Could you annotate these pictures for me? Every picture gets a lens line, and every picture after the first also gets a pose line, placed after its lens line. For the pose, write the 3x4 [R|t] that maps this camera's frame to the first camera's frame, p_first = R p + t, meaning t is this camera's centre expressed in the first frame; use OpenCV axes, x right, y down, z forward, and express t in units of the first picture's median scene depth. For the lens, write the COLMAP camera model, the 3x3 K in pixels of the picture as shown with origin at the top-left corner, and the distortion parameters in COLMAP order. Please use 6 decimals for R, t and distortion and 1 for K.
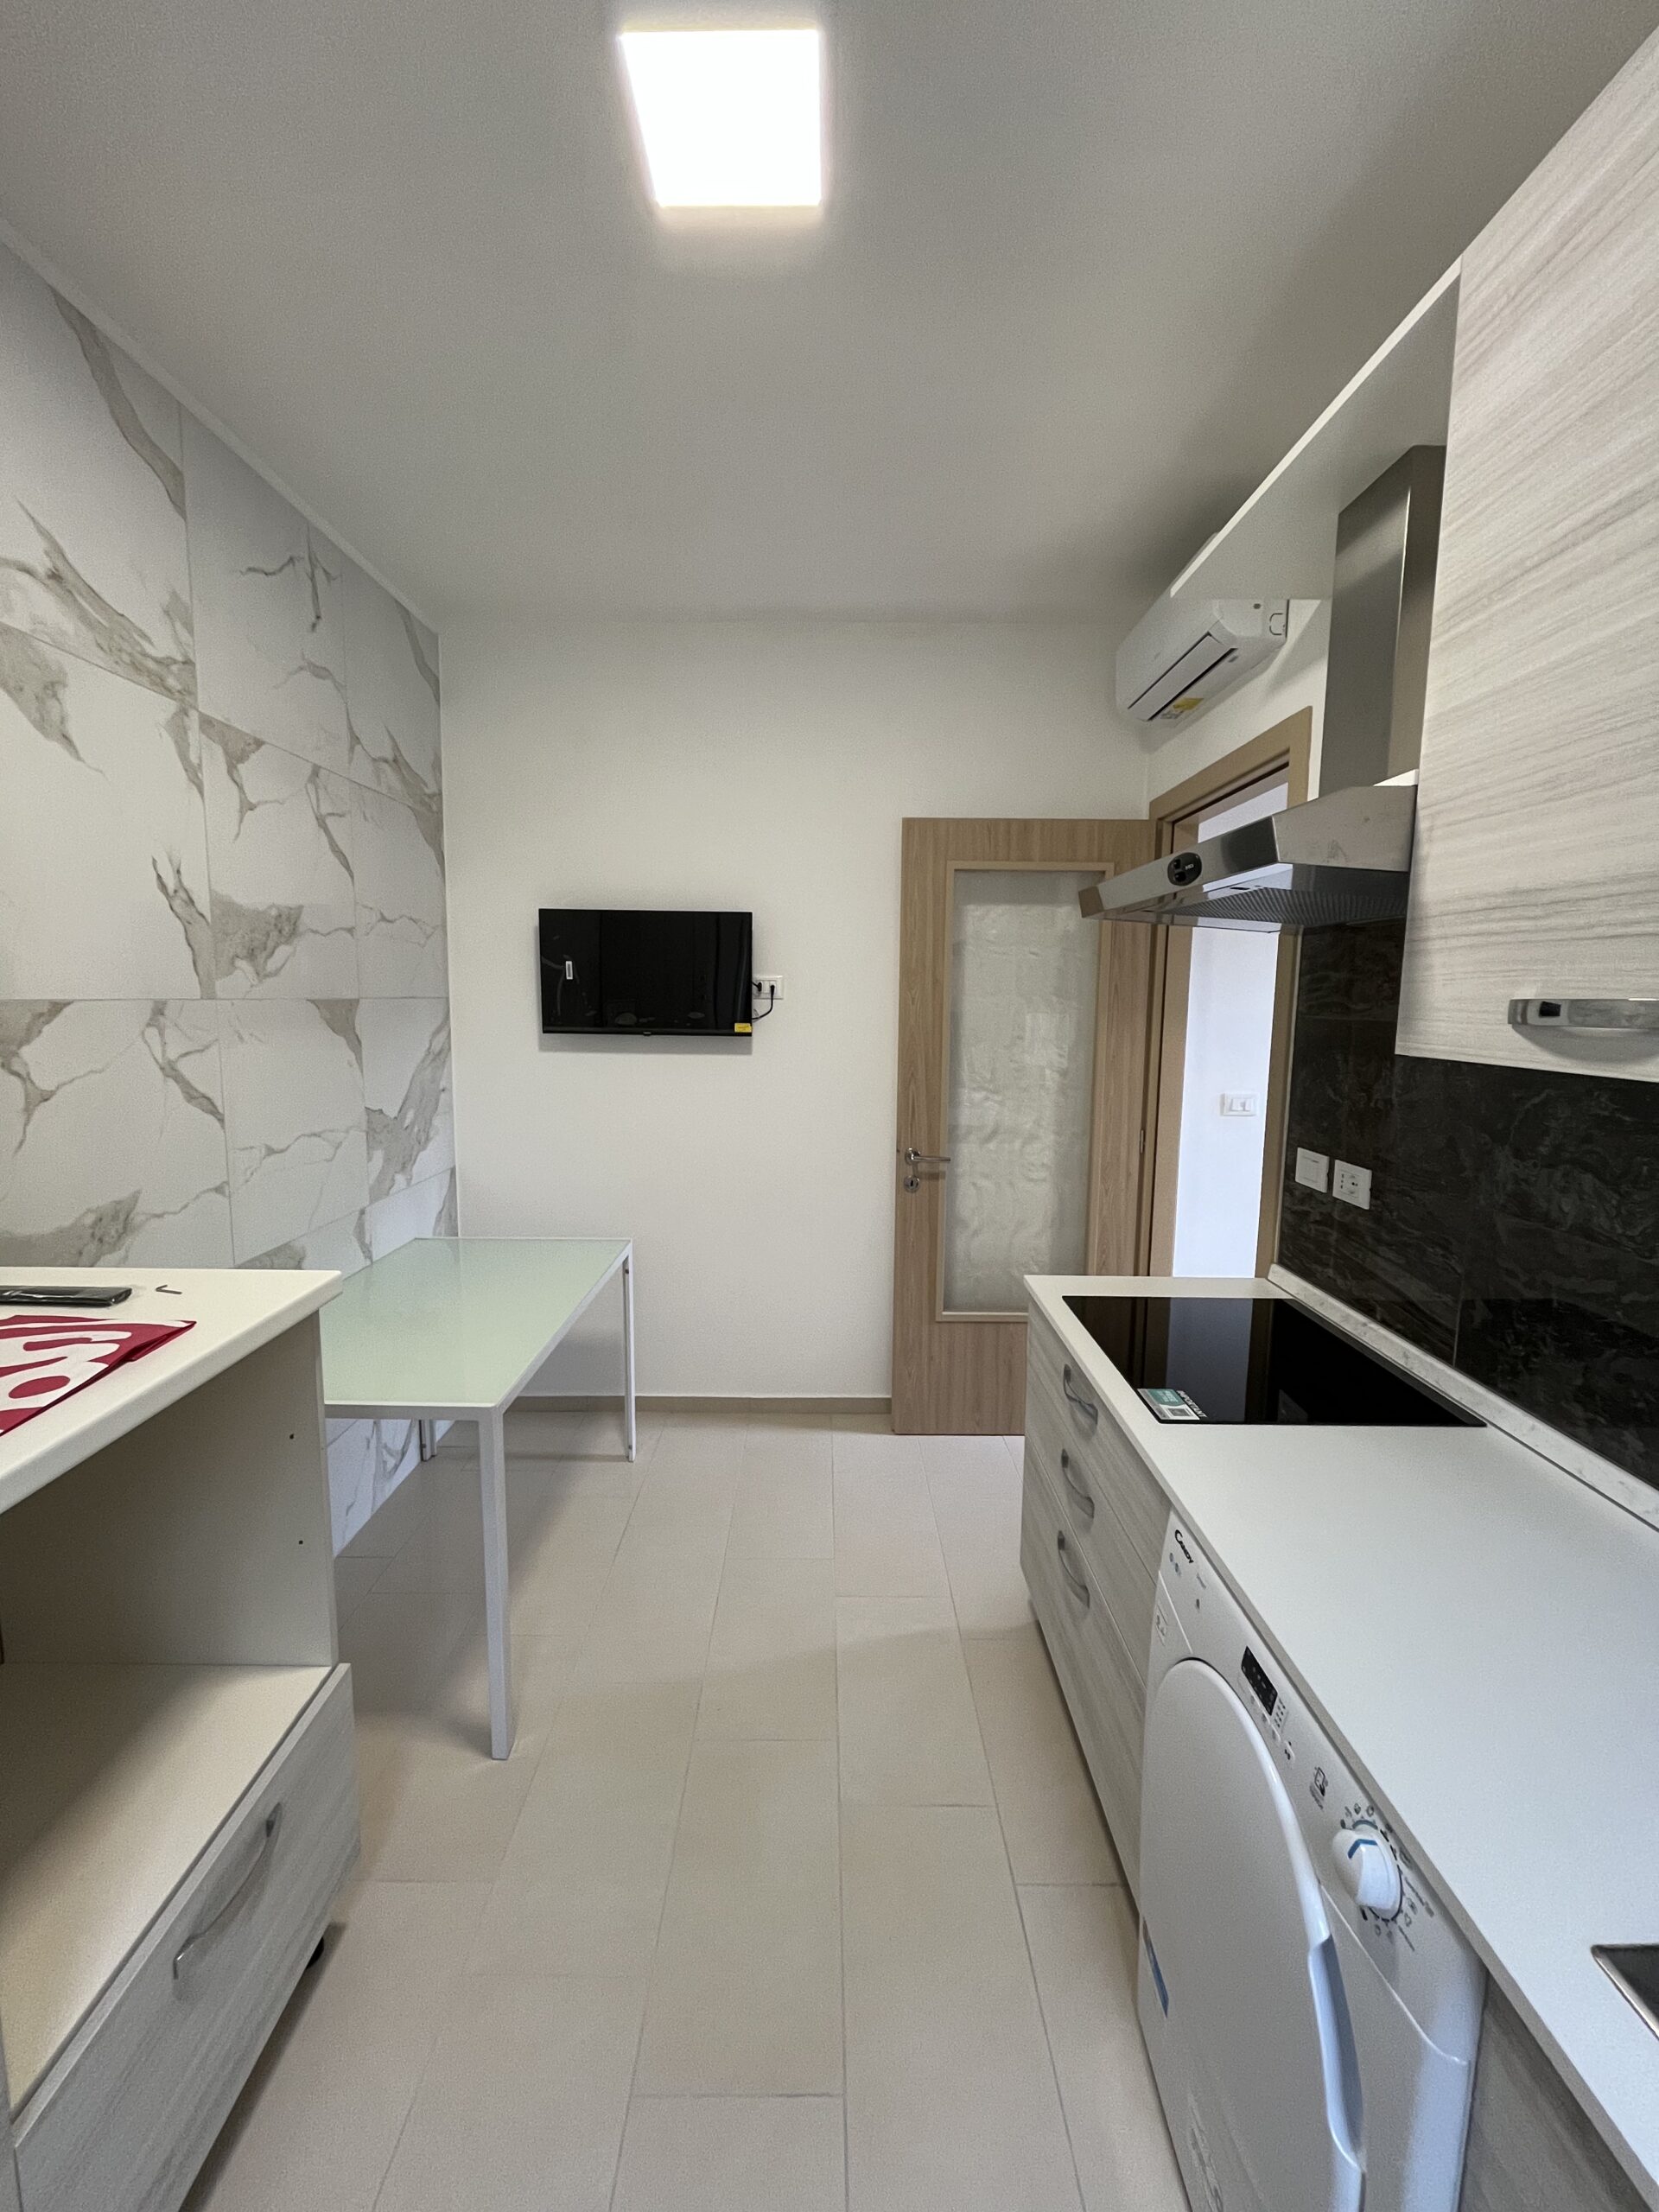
lens RADIAL K [[888.0, 0, 821.9], [0, 888.0, 1108.8], [0, 0, 1]] dist [0.000890, 0.000037]
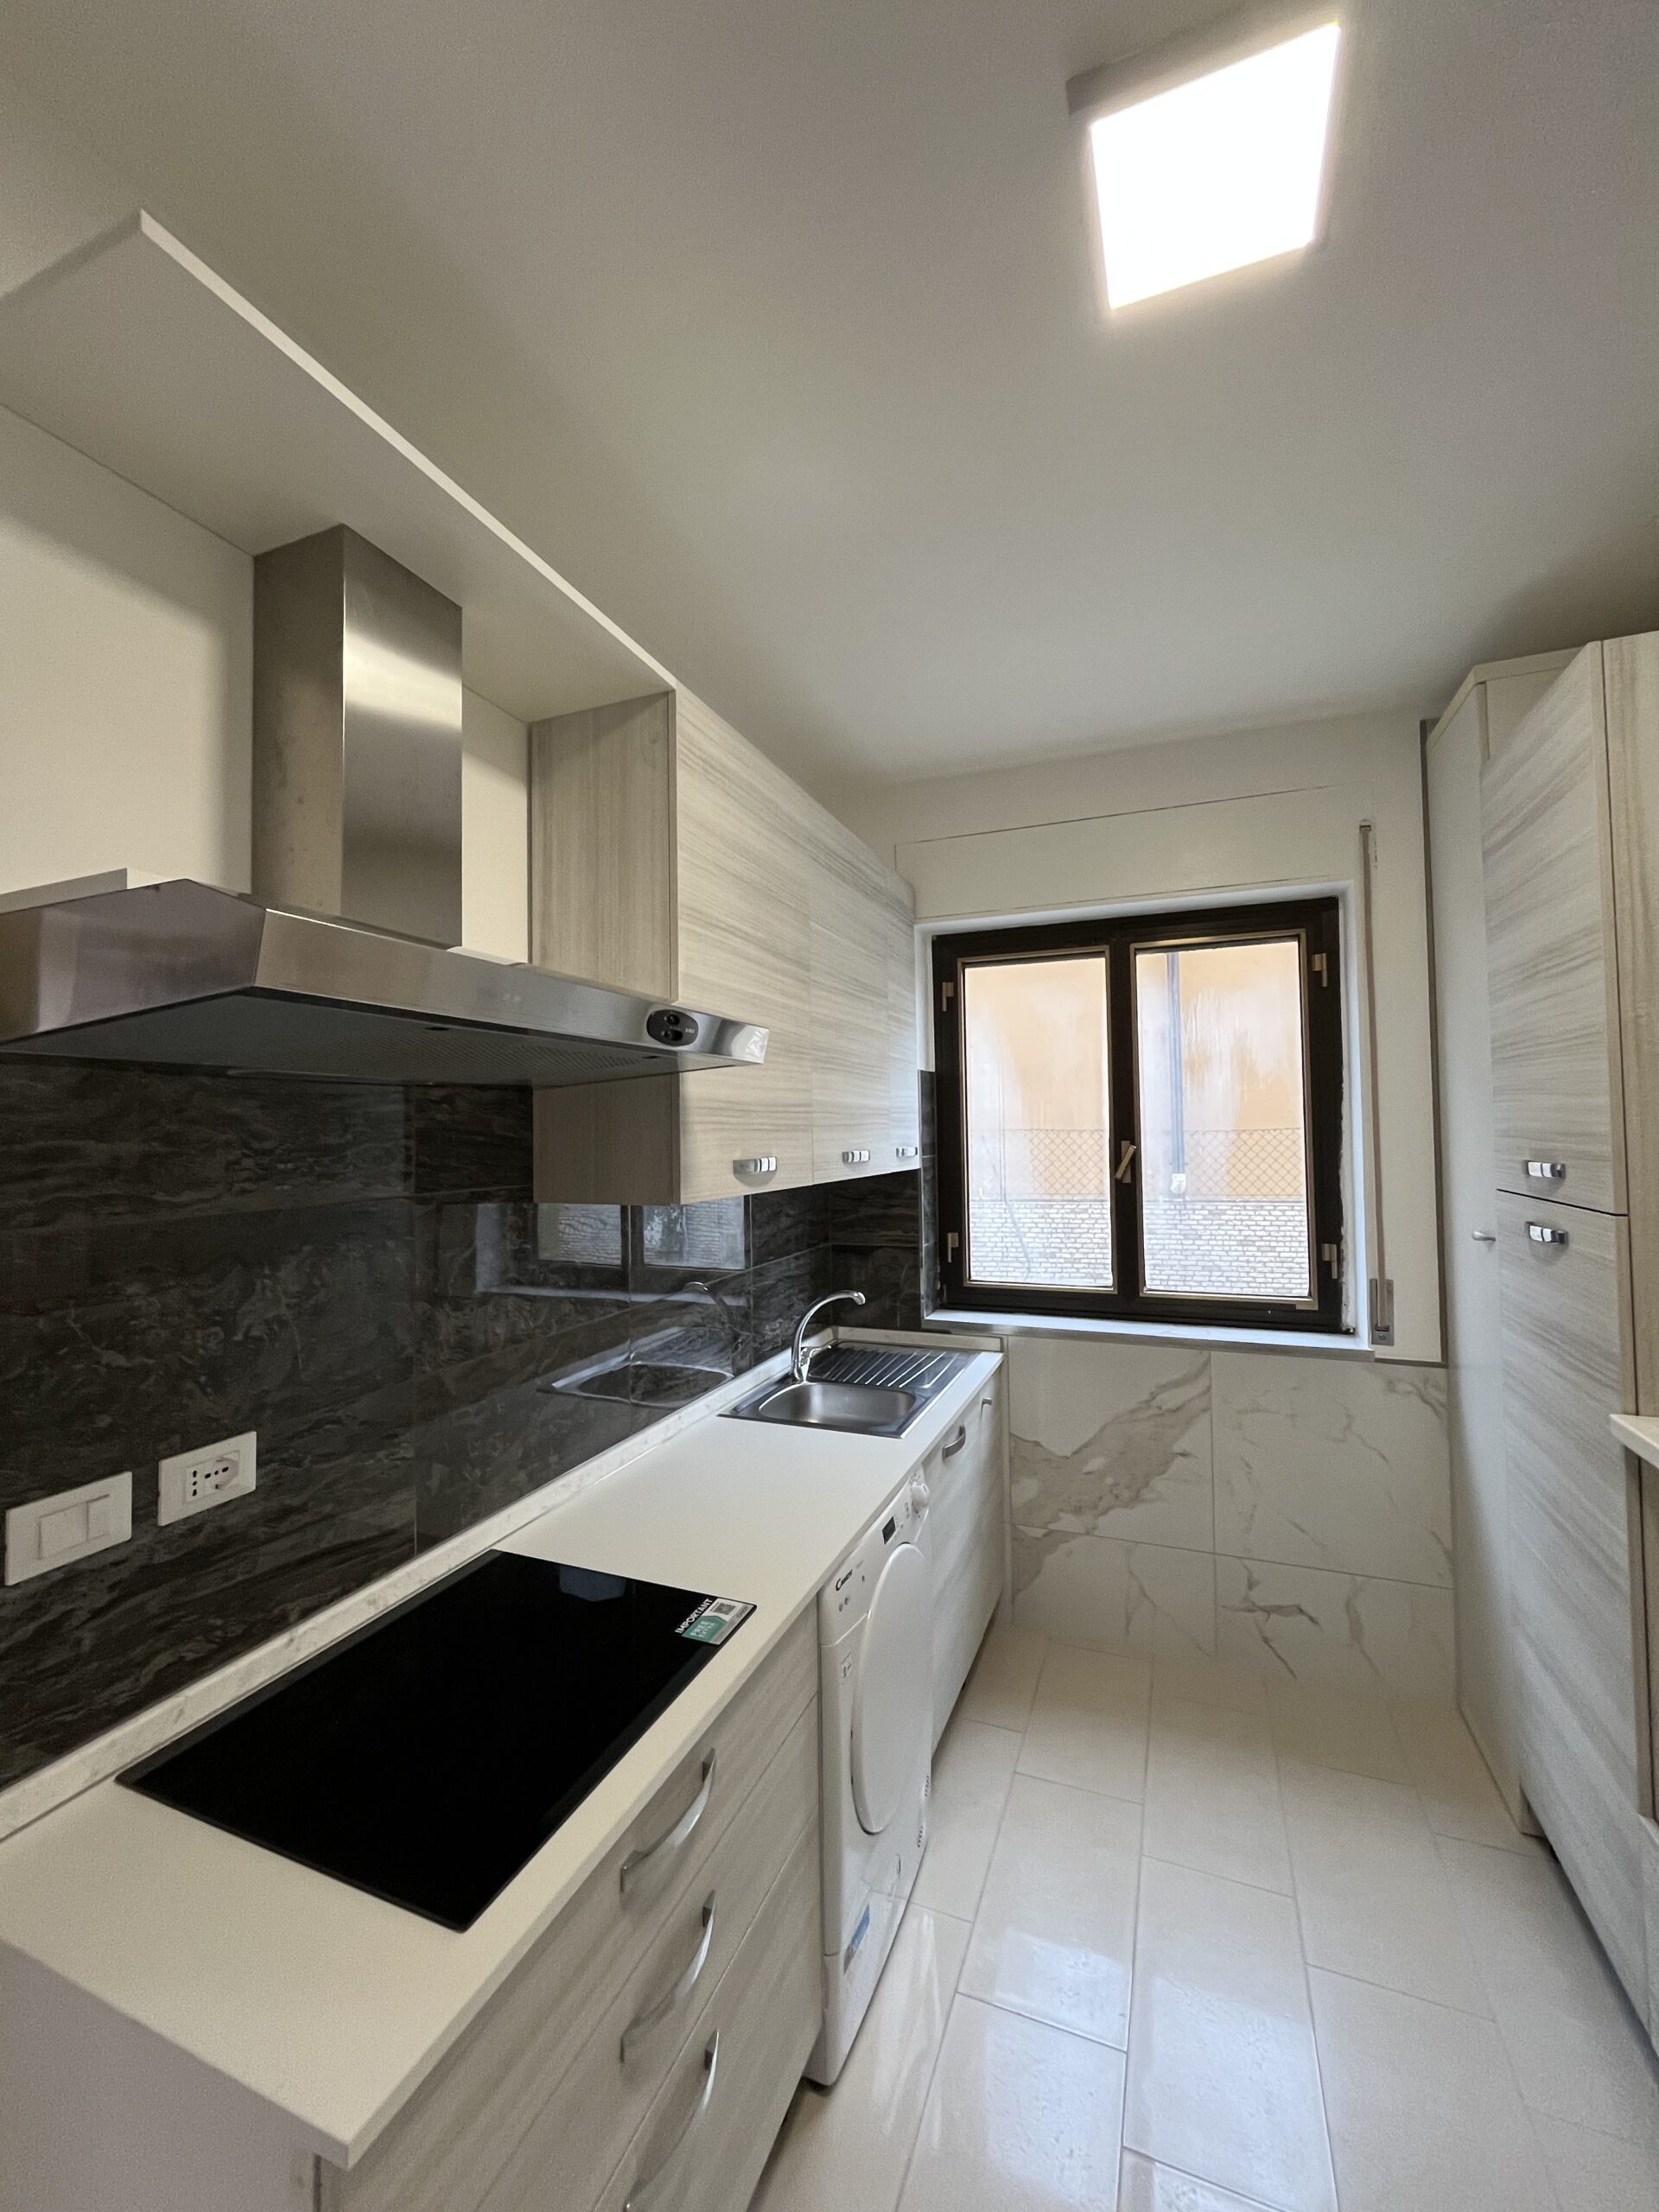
lens RADIAL K [[888.0, 0, 821.5], [0, 888.0, 1100.6], [0, 0, 1]] dist [0.000890, 0.000037]
pose [[-0.924489, 0.015168, 0.380907, -0.067341], [0.052812, 0.994669, 0.088570, -0.308294], [-0.377533, 0.101998, -0.920362, 2.016665]]
